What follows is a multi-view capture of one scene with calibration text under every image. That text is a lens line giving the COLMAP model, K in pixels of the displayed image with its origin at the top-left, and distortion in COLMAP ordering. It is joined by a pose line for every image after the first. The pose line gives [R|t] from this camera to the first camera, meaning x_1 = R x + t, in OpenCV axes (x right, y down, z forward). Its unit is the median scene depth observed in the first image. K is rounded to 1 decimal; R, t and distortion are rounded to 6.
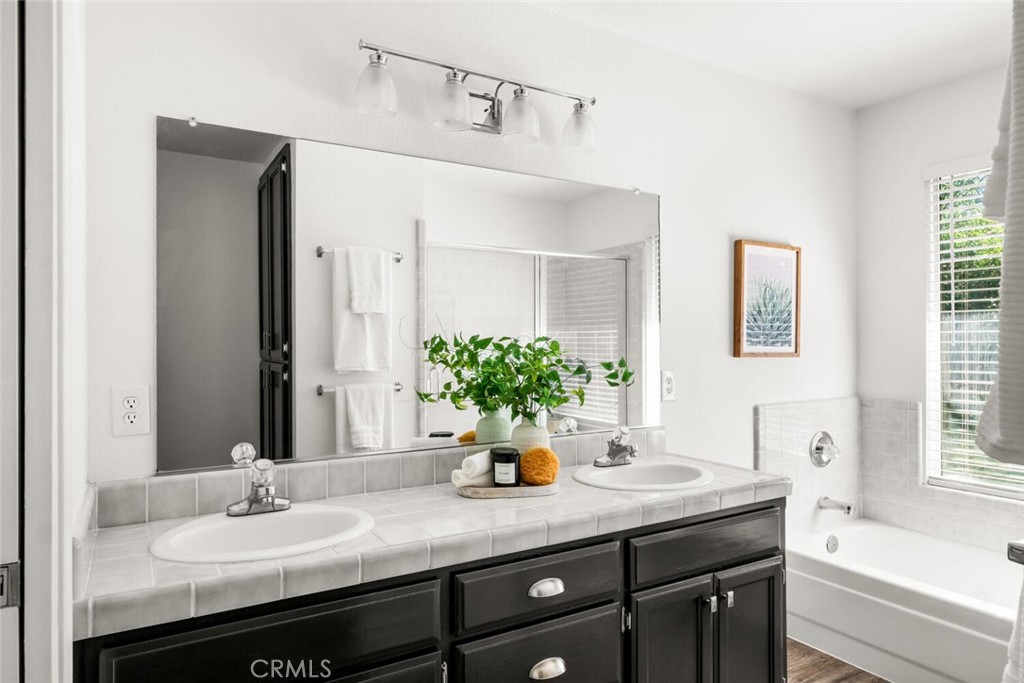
lens RADIAL K [[634.6, 0, 501.2], [0, 634.6, 347.8], [0, 0, 1]] dist [-0.001405, -0.000285]
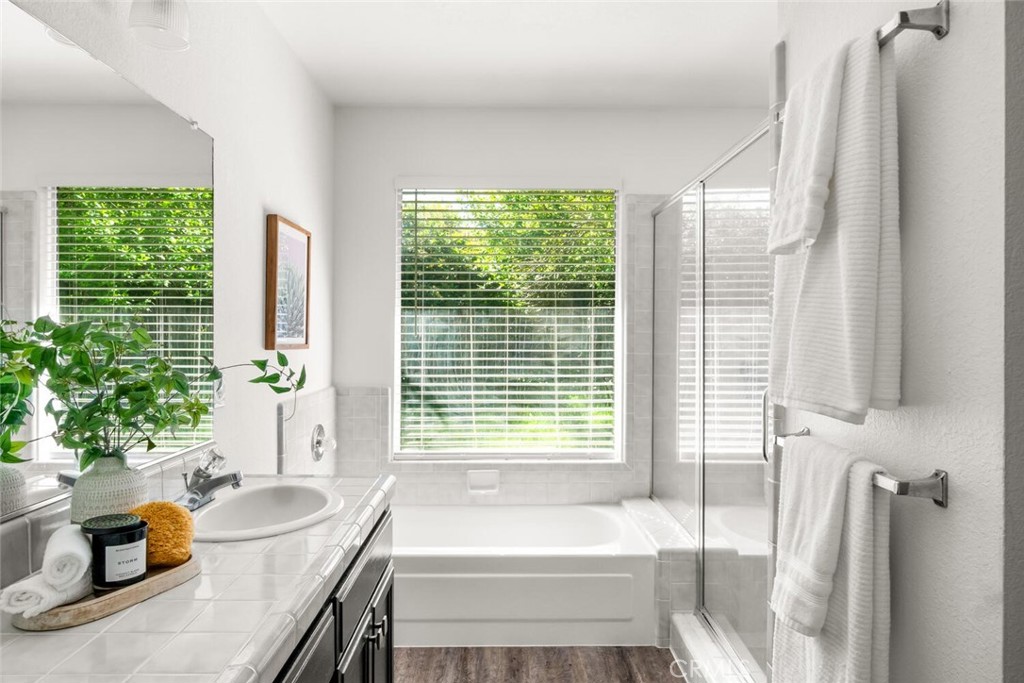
lens RADIAL K [[634.6, 0, 501.2], [0, 634.6, 347.8], [0, 0, 1]] dist [-0.001405, -0.000285]
pose [[0.510515, -0.014221, 0.859751, -0.244499], [0.001139, 0.999874, 0.015862, -0.001605], [-0.859868, -0.007118, 0.510466, 0.333378]]
